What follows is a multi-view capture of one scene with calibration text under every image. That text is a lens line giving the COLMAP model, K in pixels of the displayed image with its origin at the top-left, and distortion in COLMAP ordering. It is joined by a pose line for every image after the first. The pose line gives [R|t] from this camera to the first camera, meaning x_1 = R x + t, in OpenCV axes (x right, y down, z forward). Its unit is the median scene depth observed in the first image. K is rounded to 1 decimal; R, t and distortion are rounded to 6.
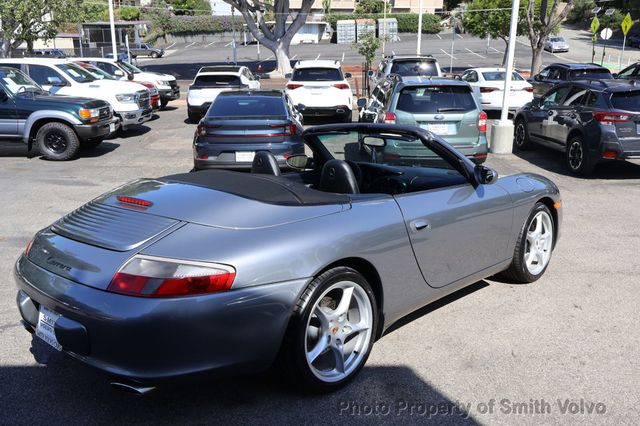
lens RADIAL K [[564.3, 0, 315.0], [0, 564.3, 230.1], [0, 0, 1]] dist [0.011475, 0.004647]
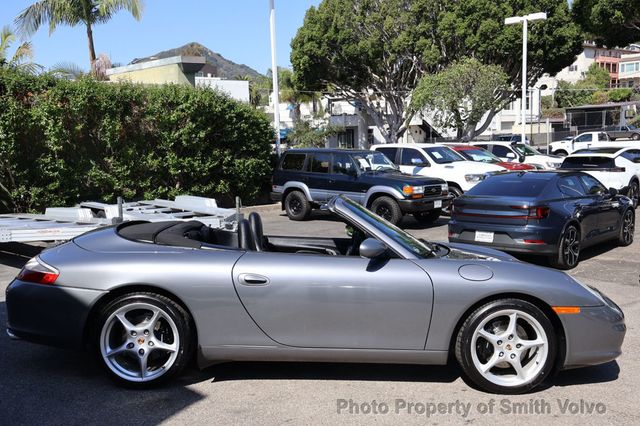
lens RADIAL K [[600.0, 0, 317.1], [0, 600.0, 205.3], [0, 0, 1]] dist [0.018536, 0.000000]
pose [[0.723200, 0.056937, -0.688287, 0.373967], [-0.186187, 0.975771, -0.114913, -0.012418], [0.665068, 0.211255, 0.716279, 0.066608]]
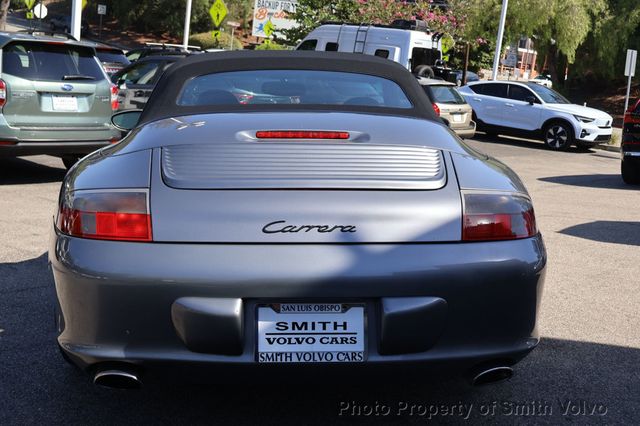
lens RADIAL K [[784.3, 0, 321.2], [0, 784.3, 215.2], [0, 0, 1]] dist [-0.009989, 0.000000]
pose [[0.658307, -0.074889, 0.749015, -0.302146], [0.131807, 0.991134, -0.016749, 0.017377], [-0.741120, 0.109751, 0.662342, 0.122355]]
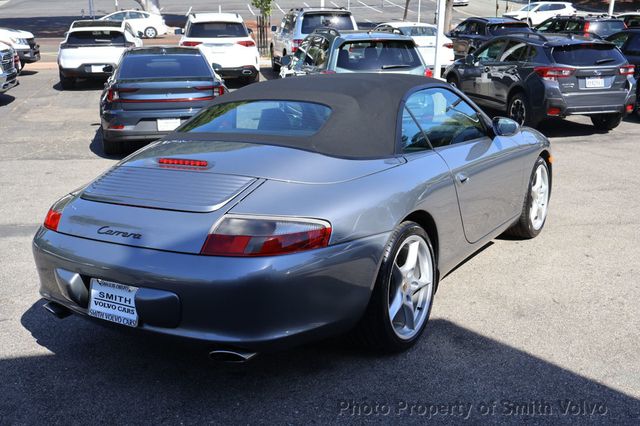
lens RADIAL K [[662.9, 0, 316.7], [0, 662.9, 216.7], [0, 0, 1]] dist [0.008613, 0.000000]
pose [[0.980348, -0.056960, 0.188875, -0.096693], [0.056224, 0.998375, 0.009252, 0.011692], [-0.189095, 0.001549, 0.981958, -0.028024]]
